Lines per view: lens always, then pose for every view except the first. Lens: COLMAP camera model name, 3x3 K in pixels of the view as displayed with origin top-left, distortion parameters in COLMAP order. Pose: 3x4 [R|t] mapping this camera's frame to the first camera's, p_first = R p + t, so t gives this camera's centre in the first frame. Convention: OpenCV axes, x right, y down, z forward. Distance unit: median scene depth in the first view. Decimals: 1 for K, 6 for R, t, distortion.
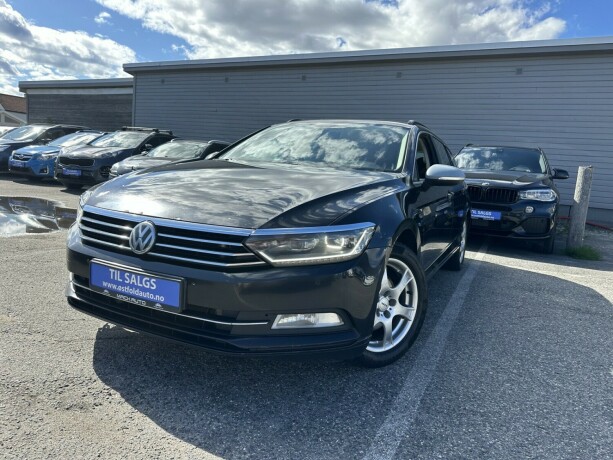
lens RADIAL K [[431.7, 0, 323.8], [0, 431.7, 215.4], [0, 0, 1]] dist [0.001304, -0.028177]
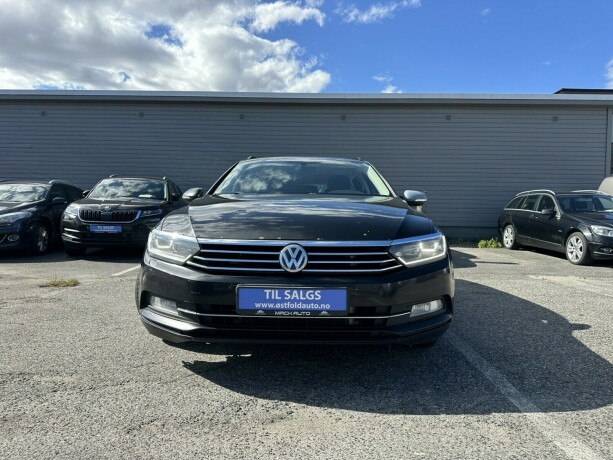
lens RADIAL K [[431.7, 0, 318.8], [0, 431.7, 218.5], [0, 0, 1]] dist [0.001304, -0.028177]
pose [[0.897326, -0.059359, 0.437359, -0.814900], [0.093671, 0.993954, -0.057282, 0.020150], [-0.431315, 0.092368, 0.897461, -0.048442]]
